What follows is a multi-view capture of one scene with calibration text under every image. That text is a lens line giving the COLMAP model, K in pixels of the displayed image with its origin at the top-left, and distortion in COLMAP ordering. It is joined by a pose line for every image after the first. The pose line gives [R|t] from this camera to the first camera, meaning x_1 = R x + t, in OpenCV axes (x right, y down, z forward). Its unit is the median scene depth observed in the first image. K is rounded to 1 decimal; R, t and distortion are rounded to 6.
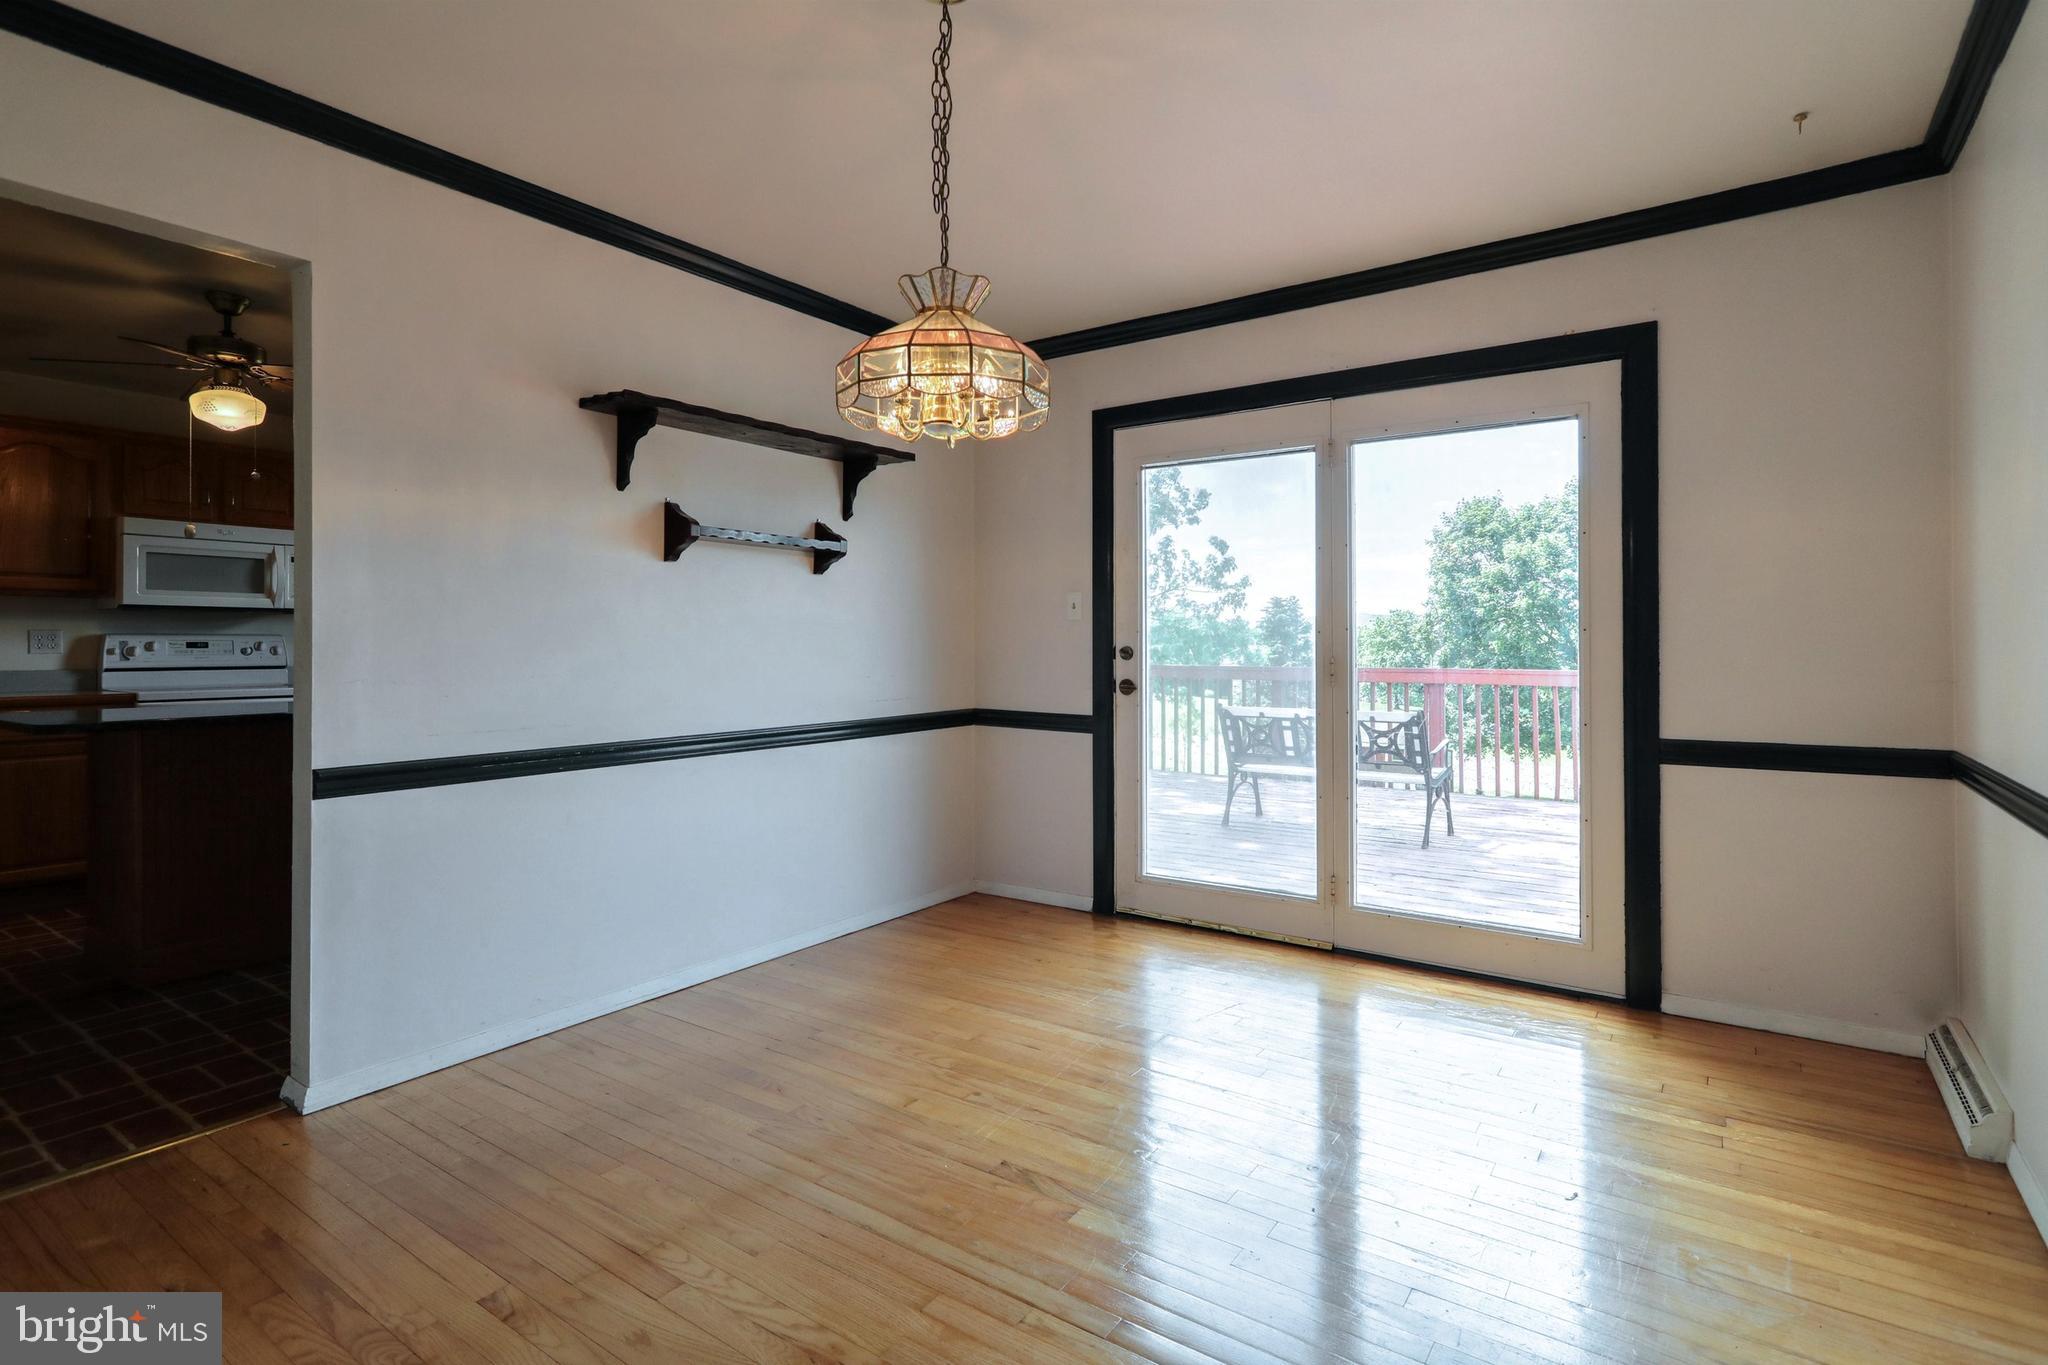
lens RADIAL K [[989.2, 0, 1051.4], [0, 989.2, 626.3], [0, 0, 1]] dist [-0.000781, 0.002331]
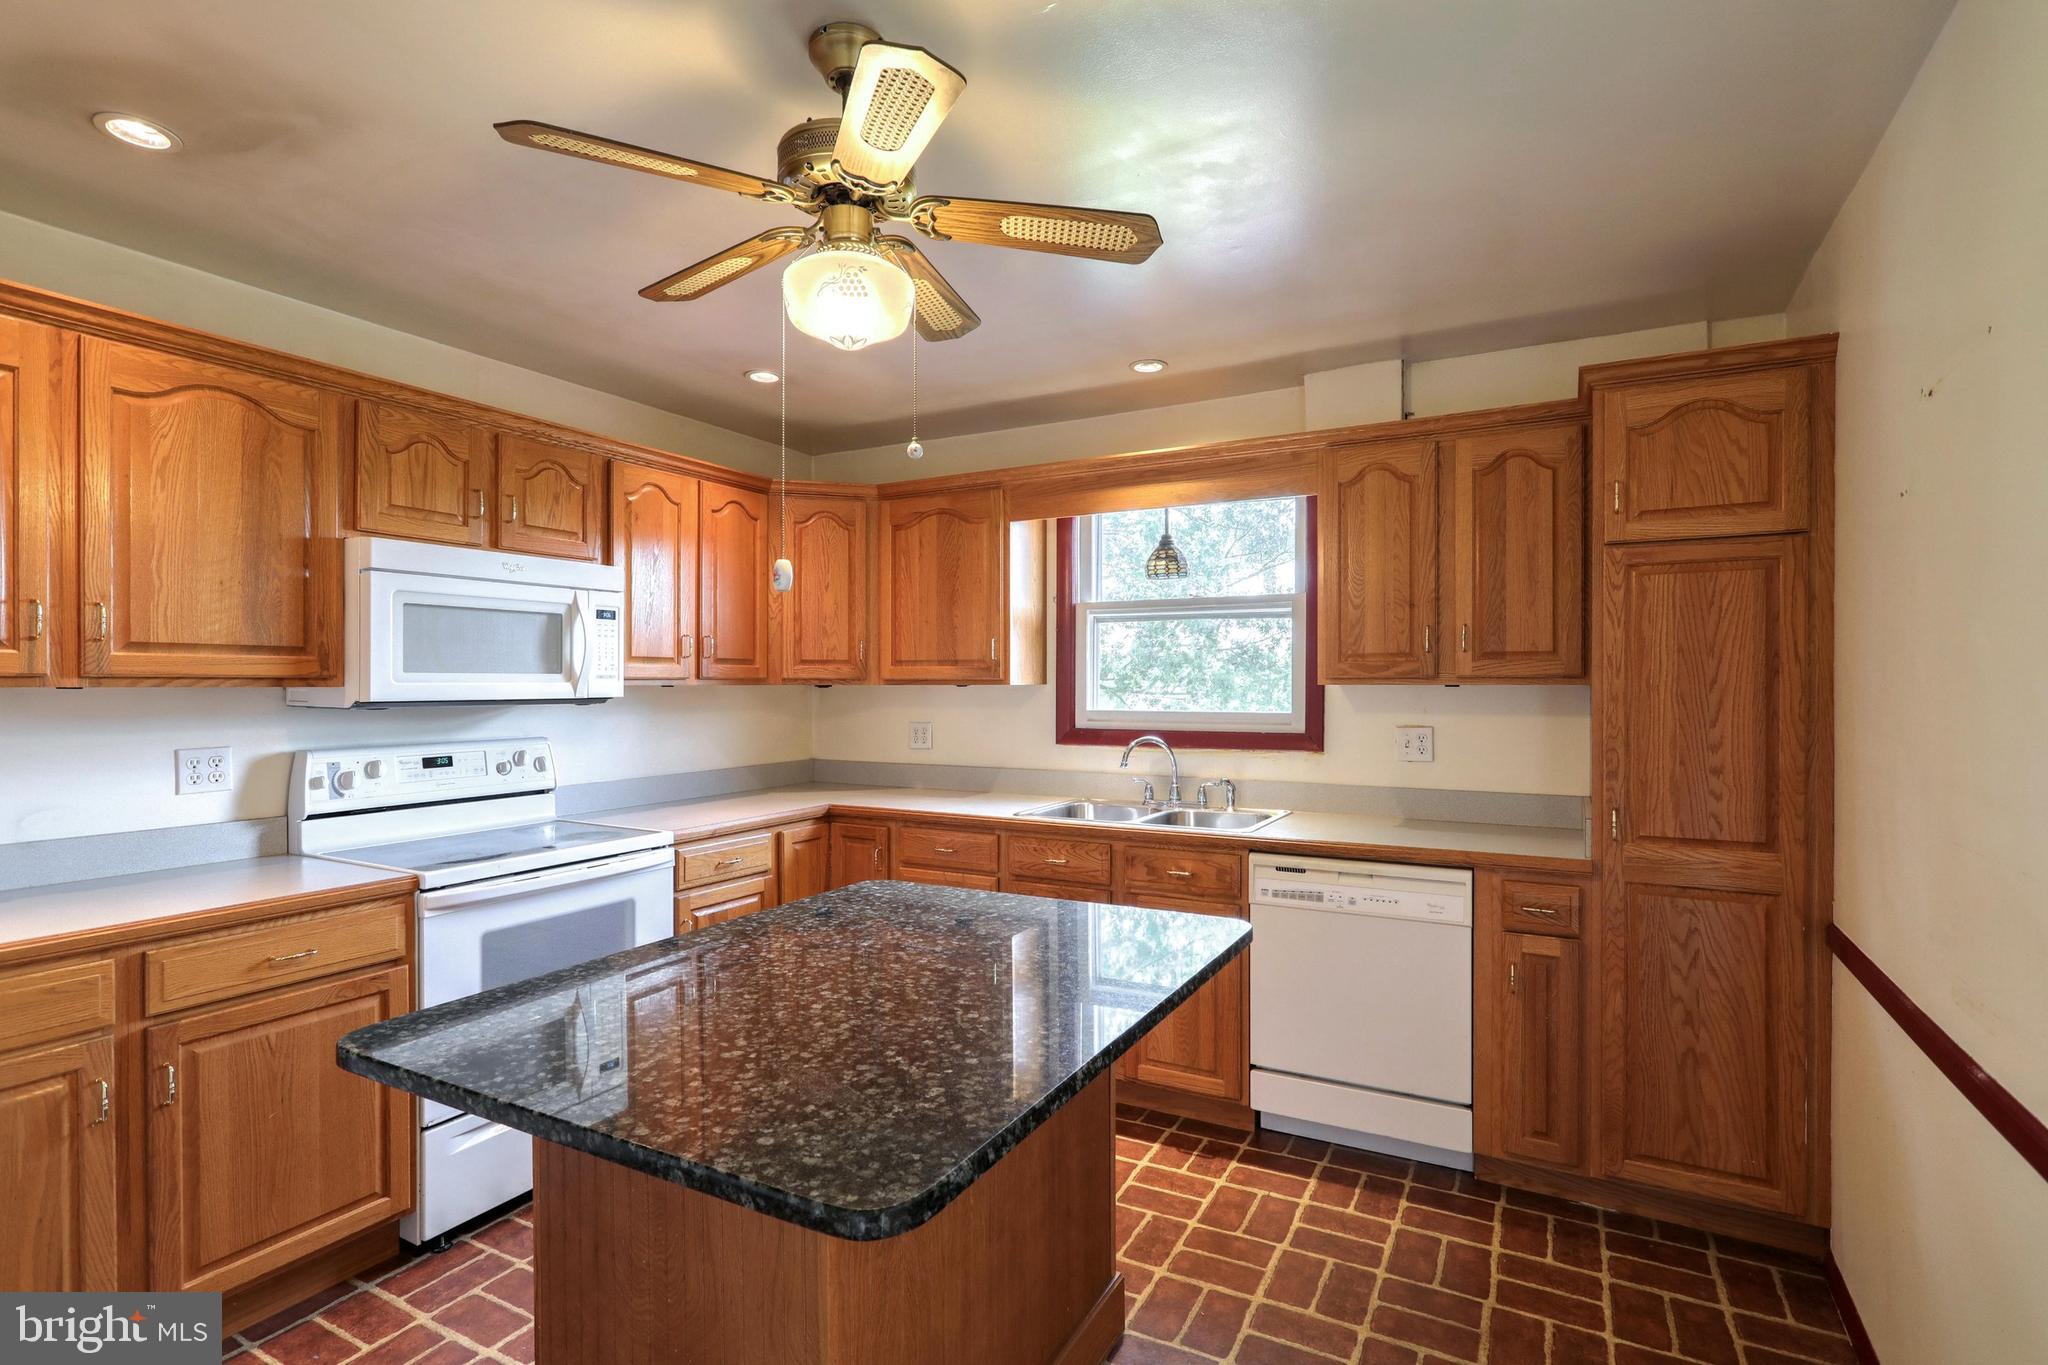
lens RADIAL K [[989.2, 0, 1039.7], [0, 989.2, 690.4], [0, 0, 1]] dist [-0.000781, 0.002331]
pose [[0.994778, 0.003058, 0.102013, -0.617576], [-0.005988, 0.999578, 0.028427, -0.044412], [-0.101883, -0.028890, 0.994377, 0.422807]]
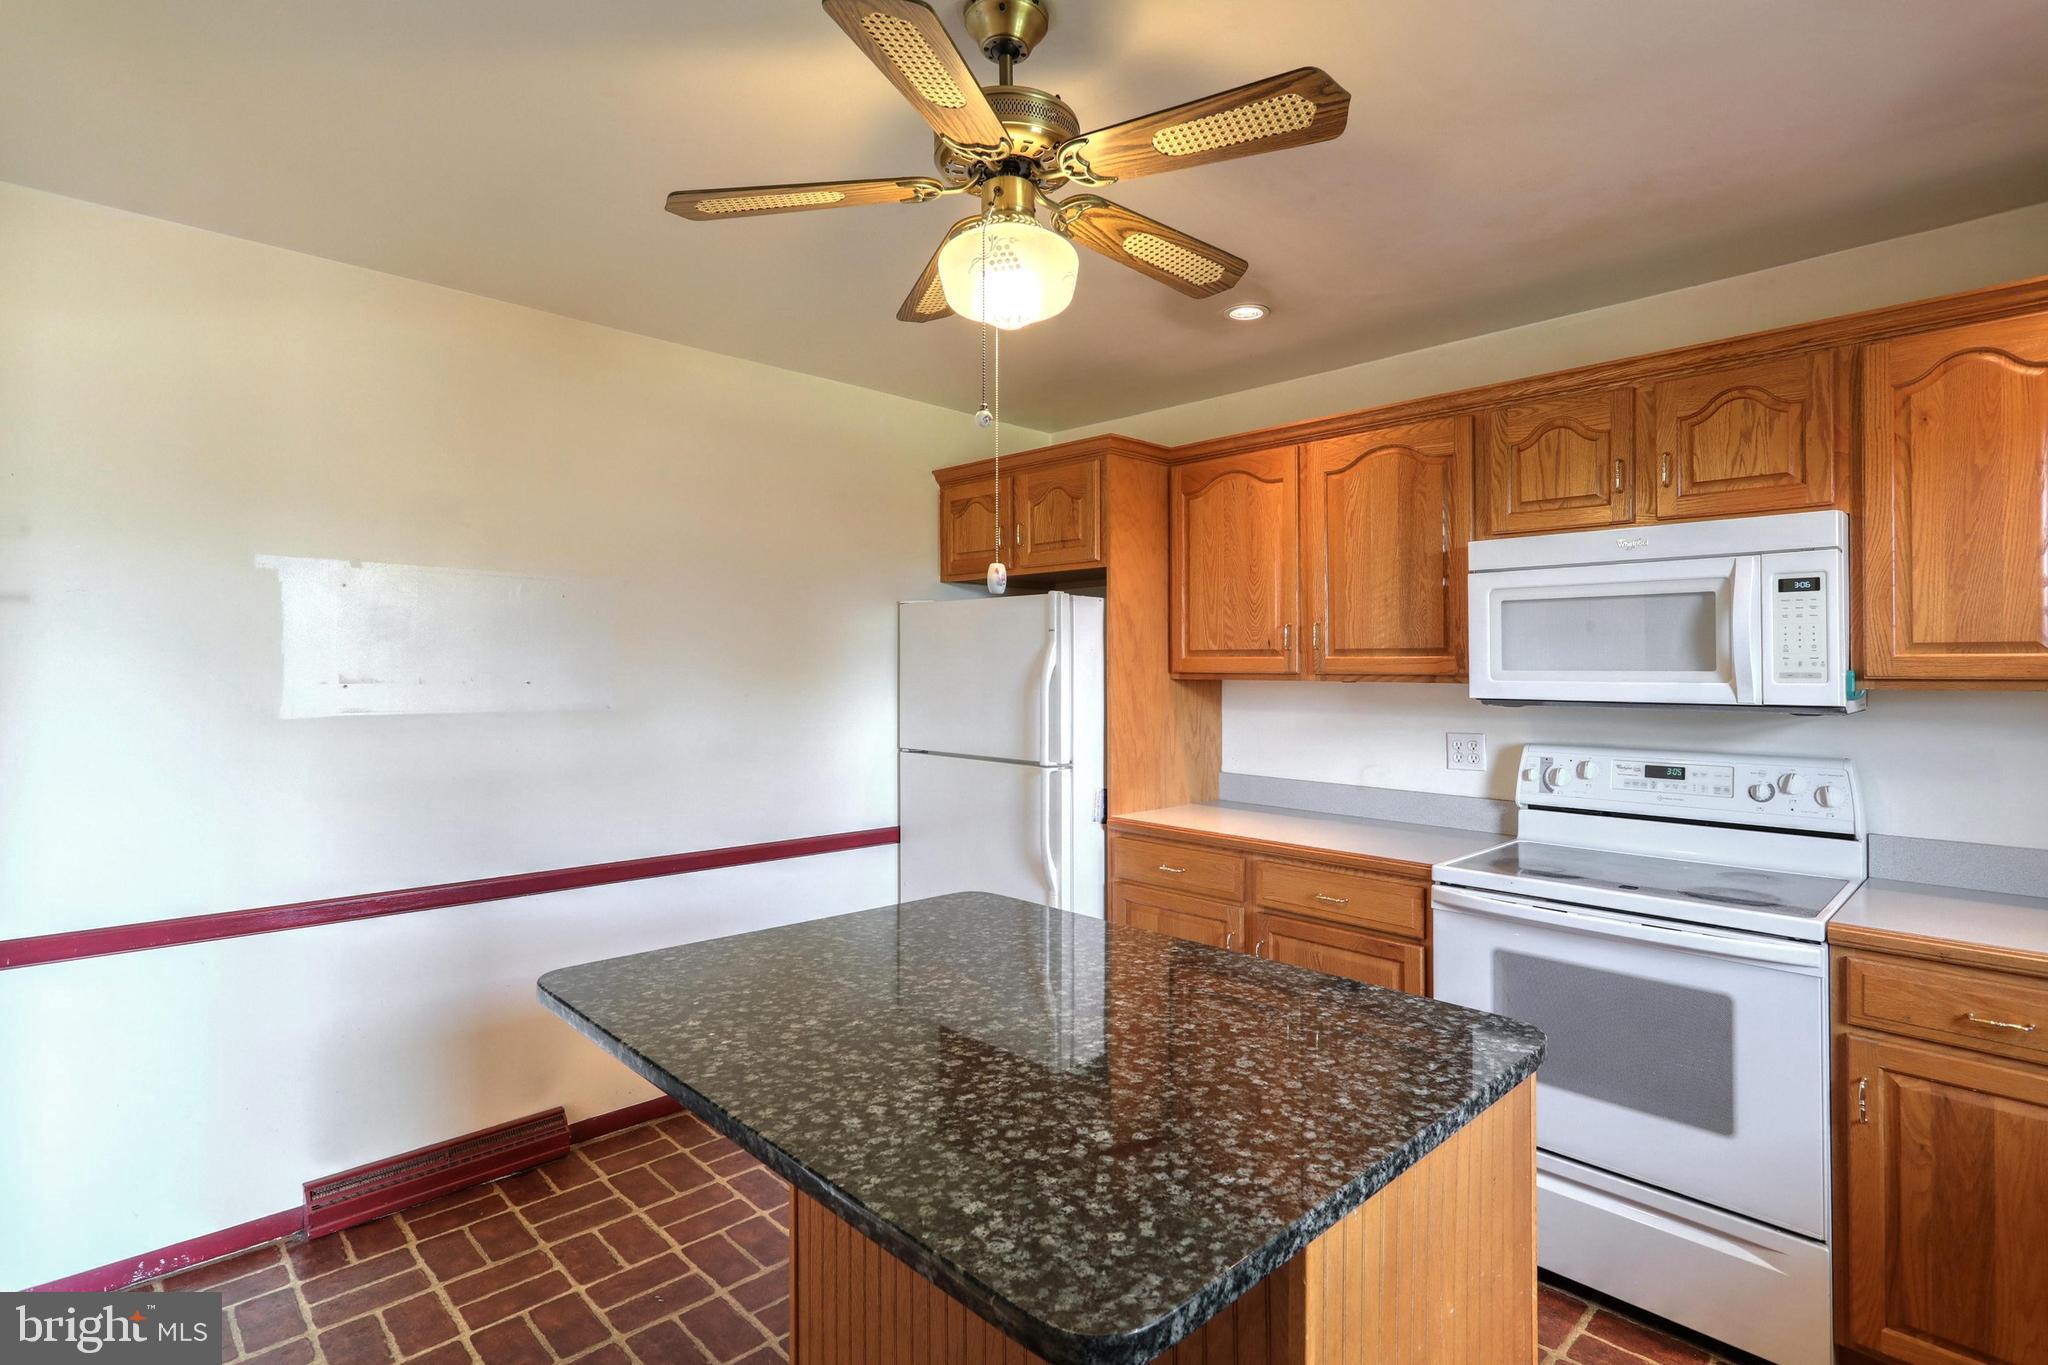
lens RADIAL K [[989.2, 0, 1033.9], [0, 989.2, 670.6], [0, 0, 1]] dist [-0.000781, 0.002331]
pose [[-0.209222, 0.003663, -0.977861, -0.328728], [0.015484, 0.999880, 0.000432, -0.040859], [0.977746, -0.015051, -0.209254, 0.854636]]
